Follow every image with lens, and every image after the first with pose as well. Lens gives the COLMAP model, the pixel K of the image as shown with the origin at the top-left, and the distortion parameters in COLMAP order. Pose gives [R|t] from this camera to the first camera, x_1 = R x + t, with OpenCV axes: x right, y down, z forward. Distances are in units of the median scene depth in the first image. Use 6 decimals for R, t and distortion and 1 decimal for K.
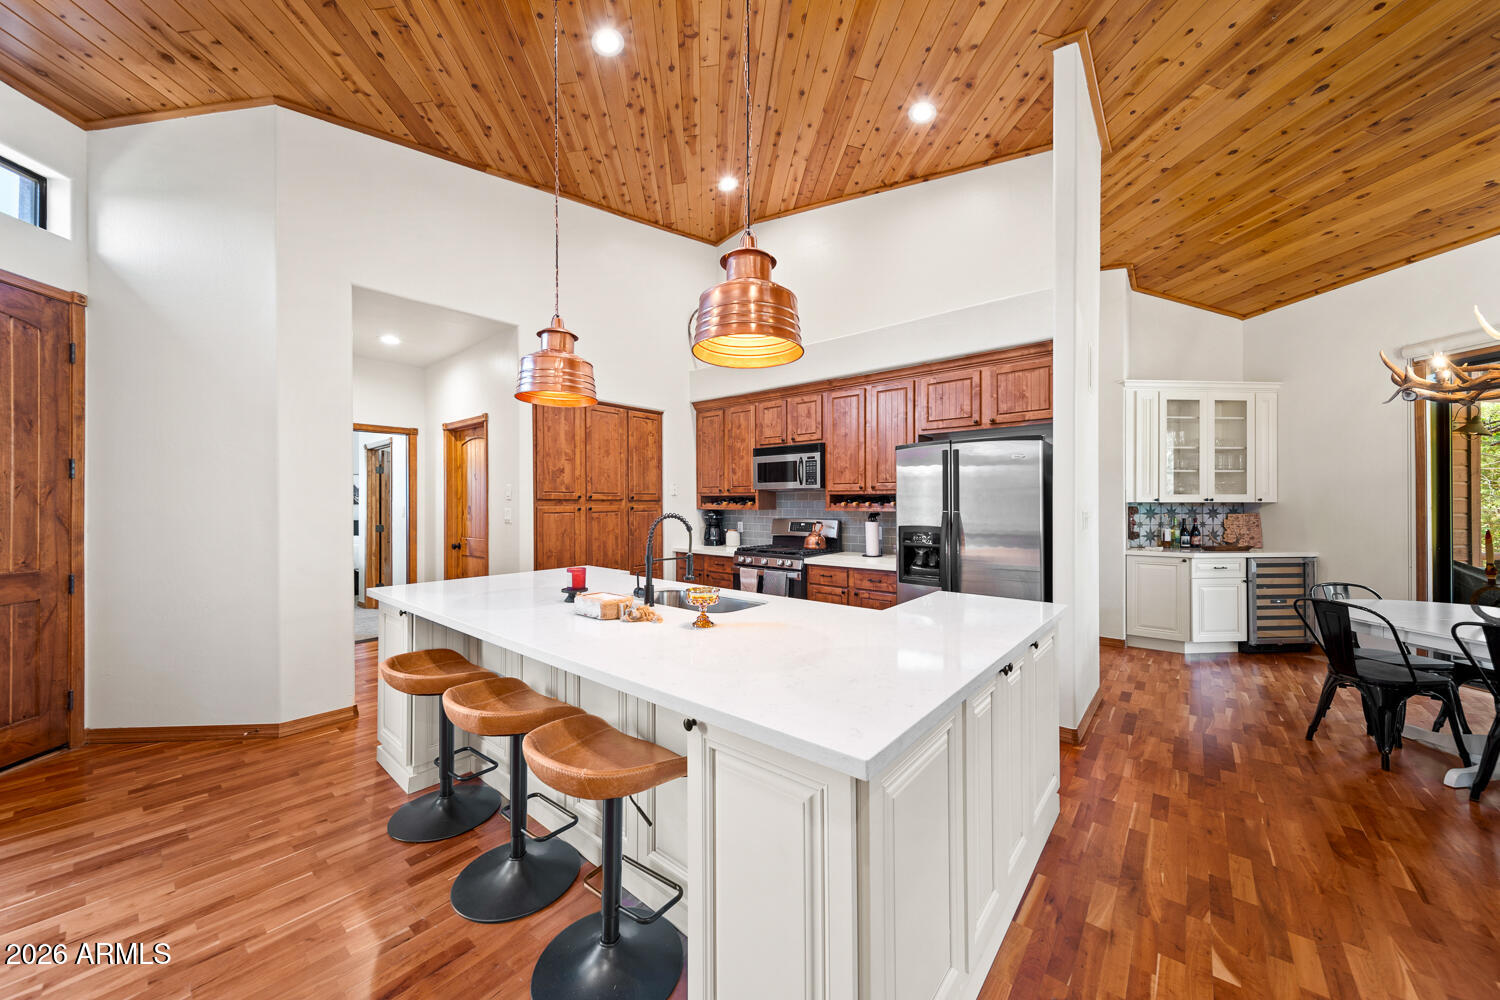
lens RADIAL K [[527.2, 0, 756.8], [0, 527.2, 499.5], [0, 0, 1]] dist [0.011324, -0.003406]
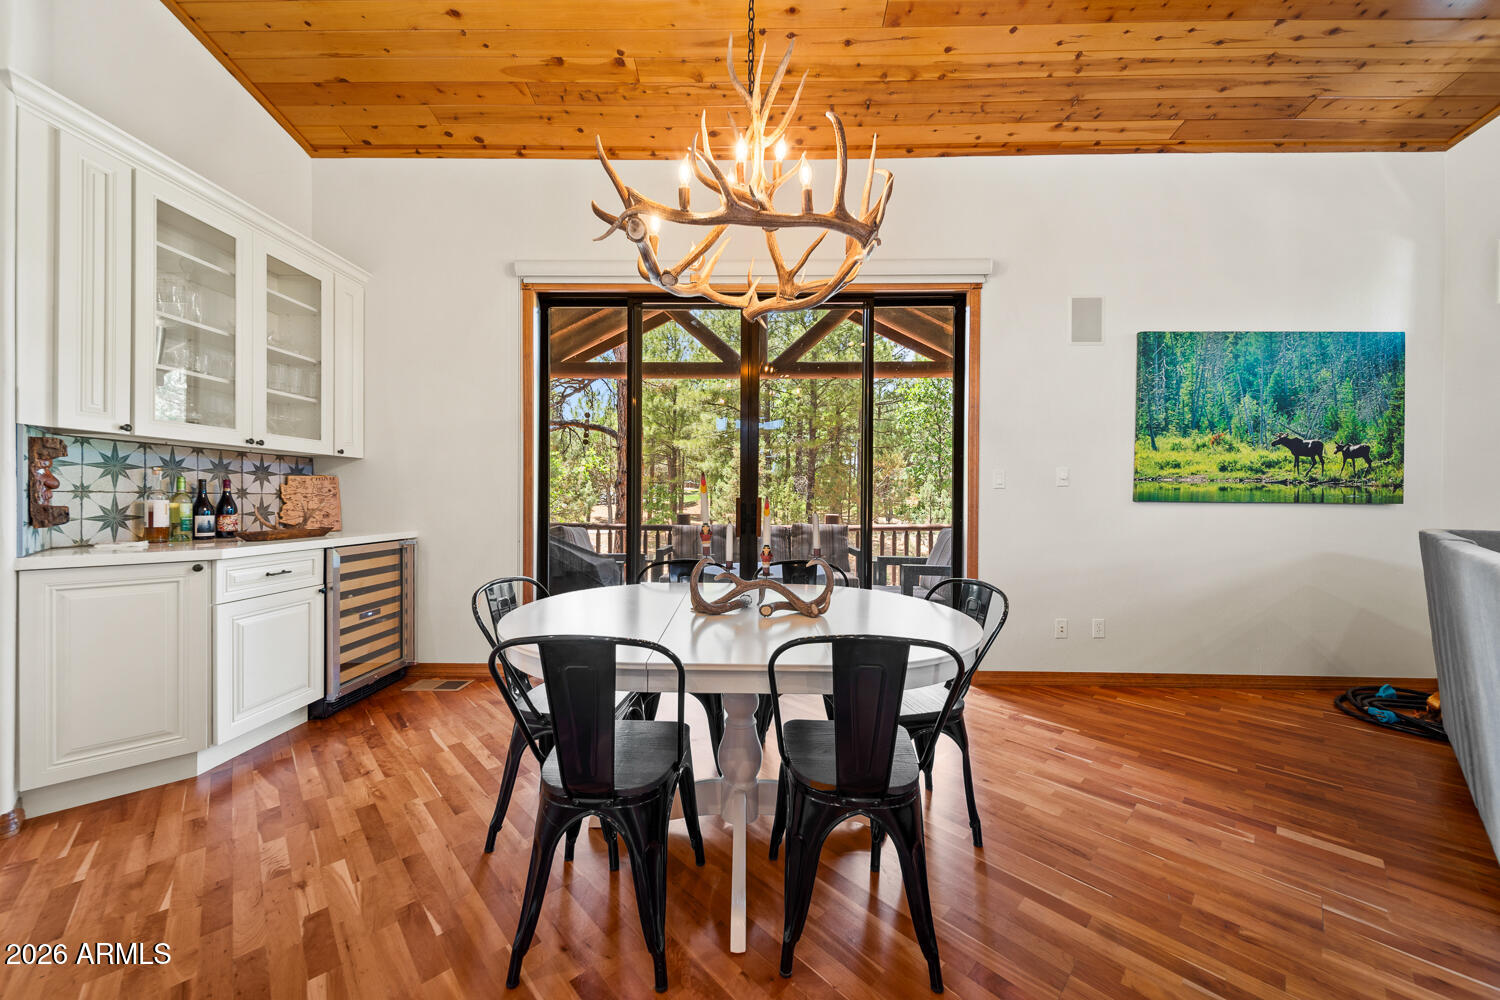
lens RADIAL K [[522.7, 0, 737.2], [0, 522.7, 503.7], [0, 0, 1]] dist [0.011345, -0.003786]
pose [[0.116576, -0.004743, 0.993170, 0.396909], [-0.012285, 0.999905, 0.006217, 0.050920], [-0.993106, -0.012926, 0.116507, 0.472258]]
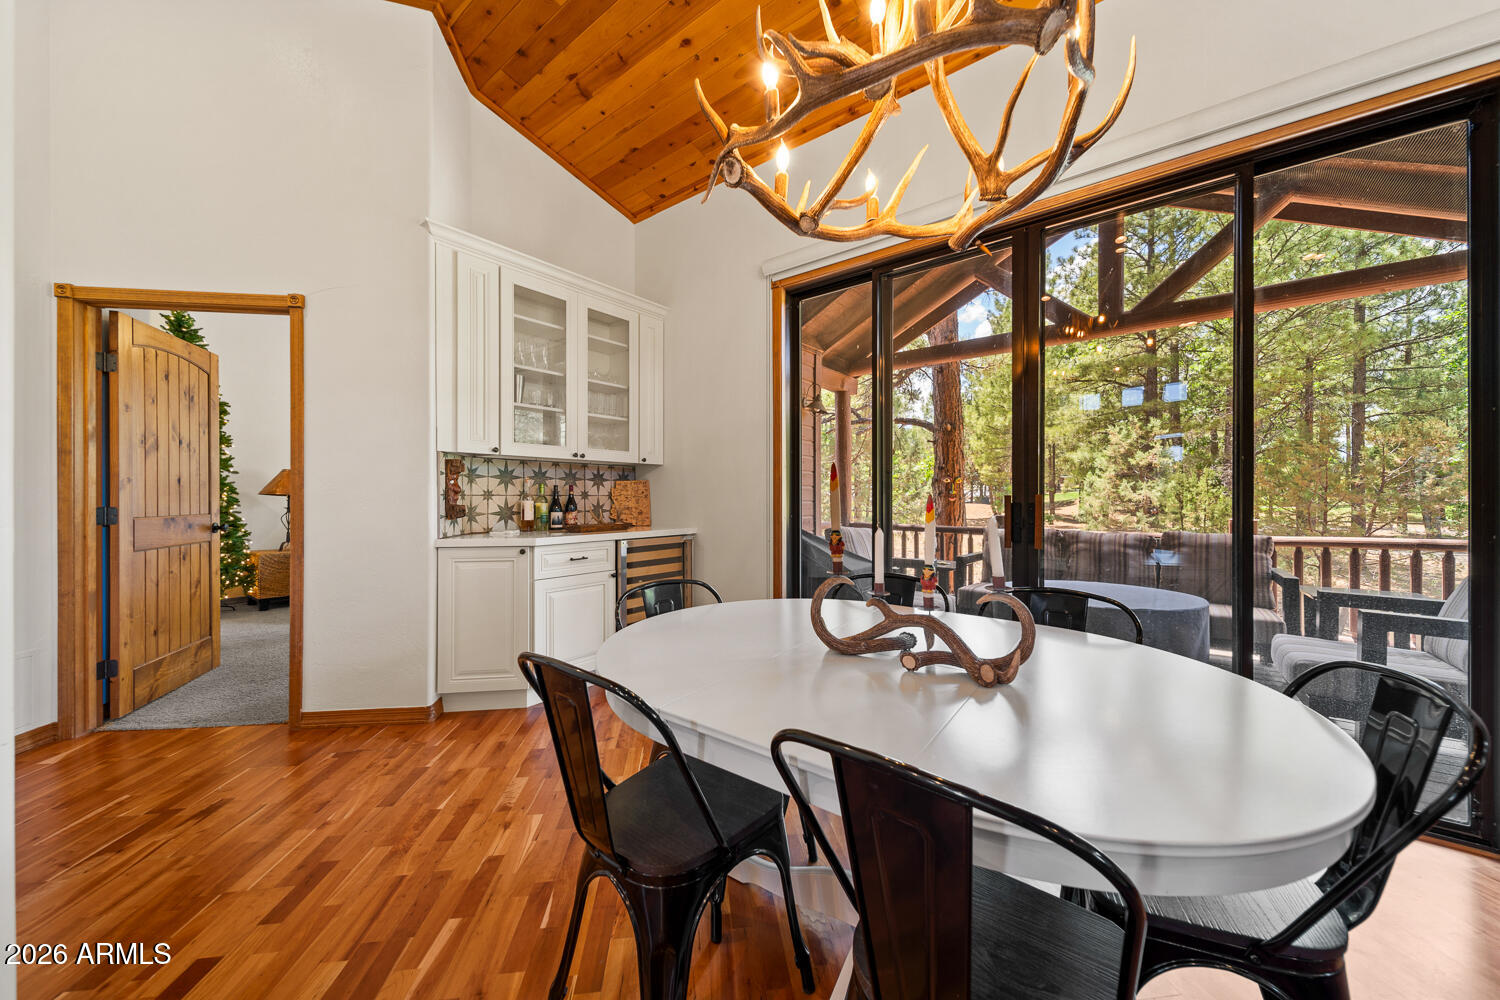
lens RADIAL K [[527.2, 0, 756.8], [0, 527.2, 499.5], [0, 0, 1]] dist [0.011324, -0.003406]
pose [[0.682844, -0.000381, 0.730564, 0.517530], [-0.005687, 0.999967, 0.005836, 0.049828], [-0.730542, -0.008140, 0.682819, 0.384543]]
